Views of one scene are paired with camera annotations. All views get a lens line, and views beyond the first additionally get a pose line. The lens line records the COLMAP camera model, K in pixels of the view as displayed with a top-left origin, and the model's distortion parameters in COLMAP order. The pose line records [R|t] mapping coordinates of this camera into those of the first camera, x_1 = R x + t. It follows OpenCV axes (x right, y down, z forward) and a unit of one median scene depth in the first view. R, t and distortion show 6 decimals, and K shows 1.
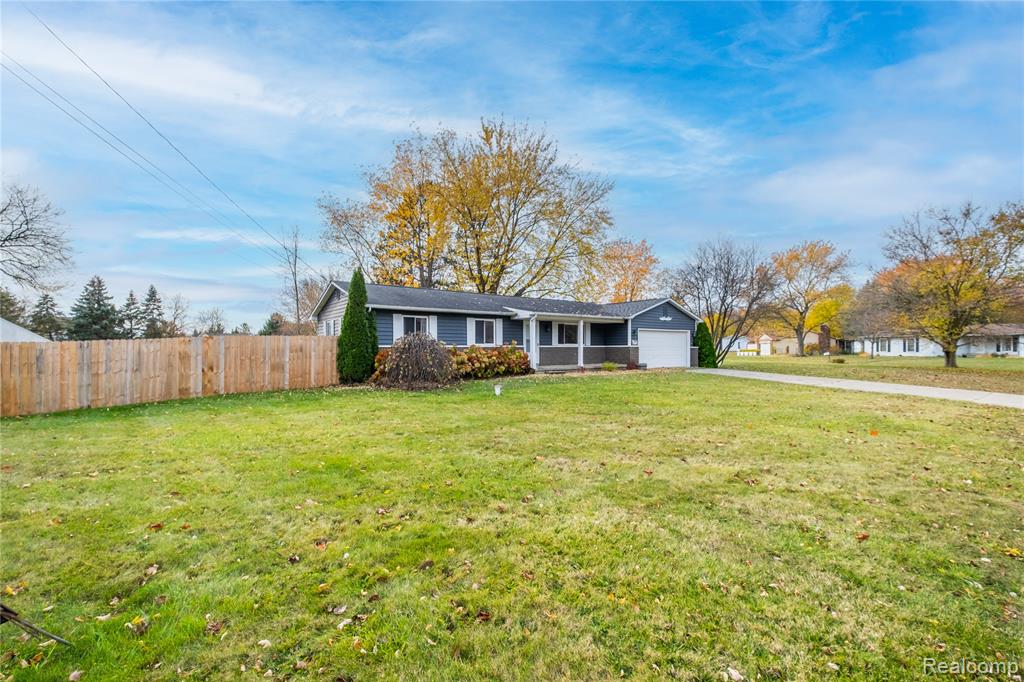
lens RADIAL K [[441.3, 0, 510.6], [0, 441.3, 347.1], [0, 0, 1]] dist [0.004502, 0.000054]
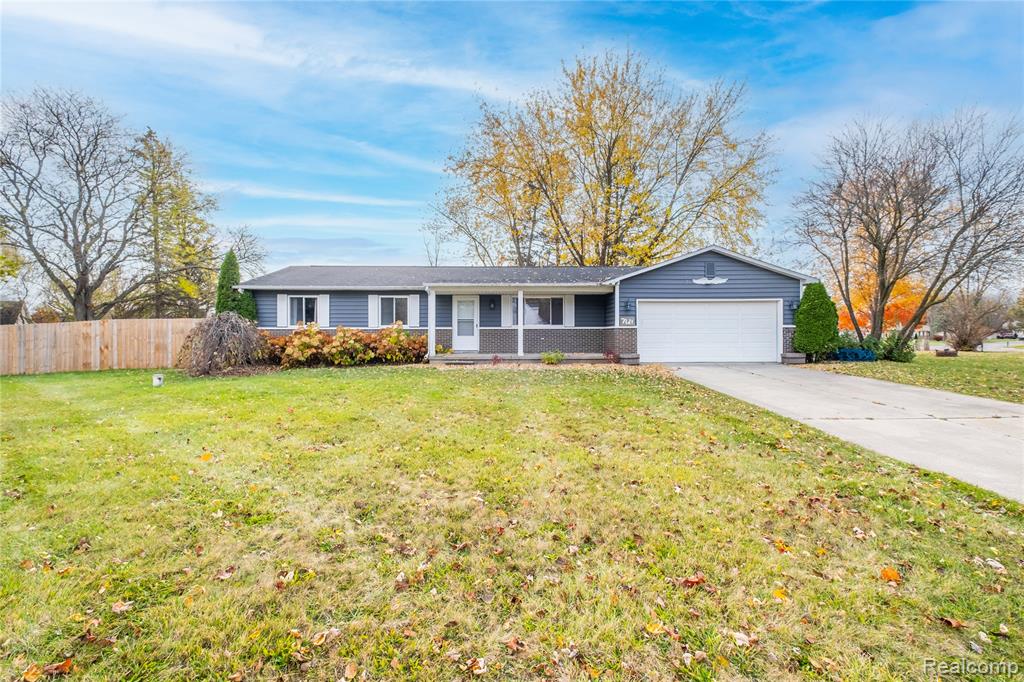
lens RADIAL K [[441.3, 0, 516.3], [0, 441.3, 333.0], [0, 0, 1]] dist [0.004502, 0.000054]
pose [[0.805434, 0.003277, -0.592677, 0.575058], [0.001287, 0.999973, 0.007278, 0.001846], [0.592684, -0.006625, 0.805408, 0.424510]]
